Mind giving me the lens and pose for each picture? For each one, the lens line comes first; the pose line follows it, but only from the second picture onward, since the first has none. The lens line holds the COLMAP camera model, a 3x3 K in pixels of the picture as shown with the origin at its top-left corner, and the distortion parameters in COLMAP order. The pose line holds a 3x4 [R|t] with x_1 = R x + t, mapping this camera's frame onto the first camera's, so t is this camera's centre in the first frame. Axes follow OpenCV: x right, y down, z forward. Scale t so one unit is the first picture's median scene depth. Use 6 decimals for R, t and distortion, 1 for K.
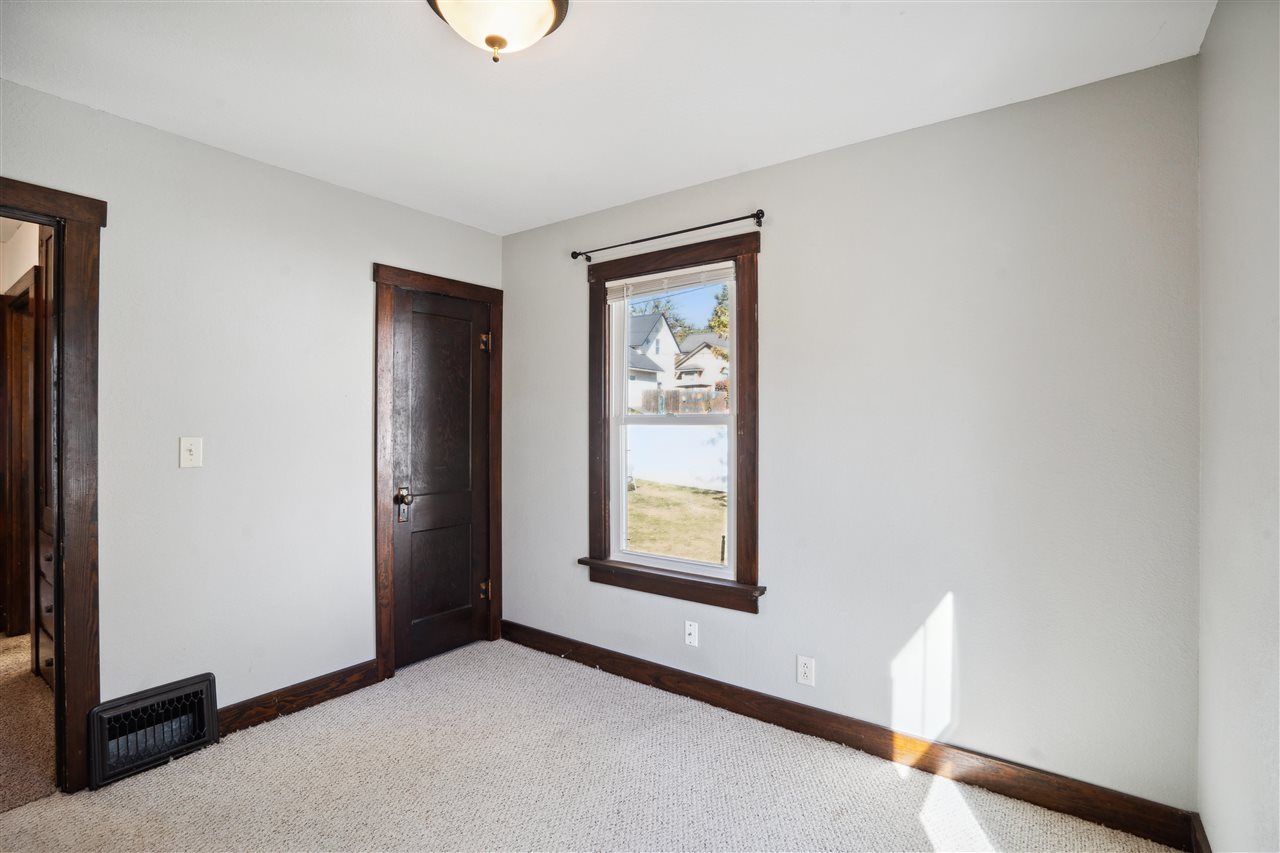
lens RADIAL K [[608.8, 0, 645.8], [0, 608.8, 420.2], [0, 0, 1]] dist [-0.056733, 0.027290]
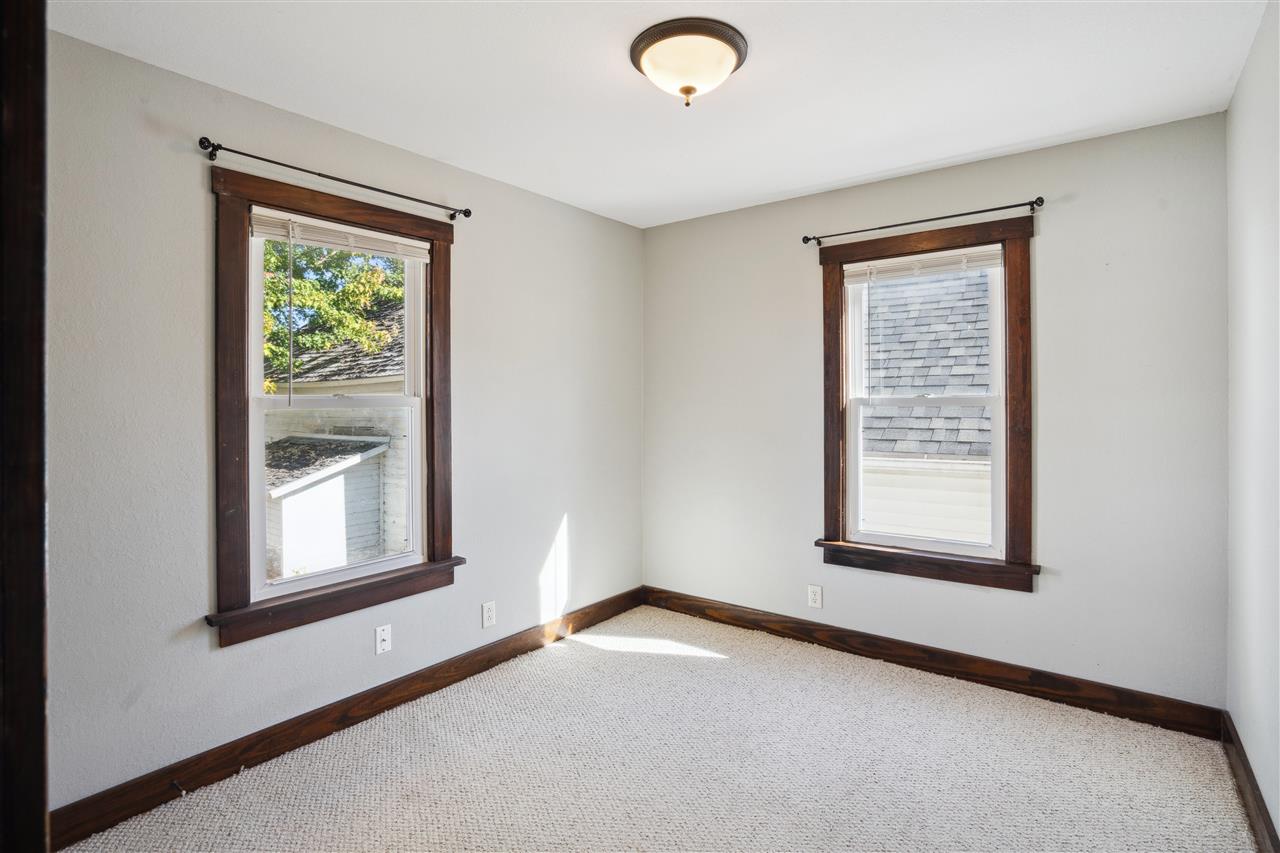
lens RADIAL K [[608.8, 0, 645.8], [0, 608.8, 420.2], [0, 0, 1]] dist [-0.056733, 0.027290]
pose [[0.036385, -0.021096, 0.999115, -0.862988], [0.019775, 0.999597, 0.020386, 0.017500], [-0.999142, 0.019016, 0.036787, 0.619278]]
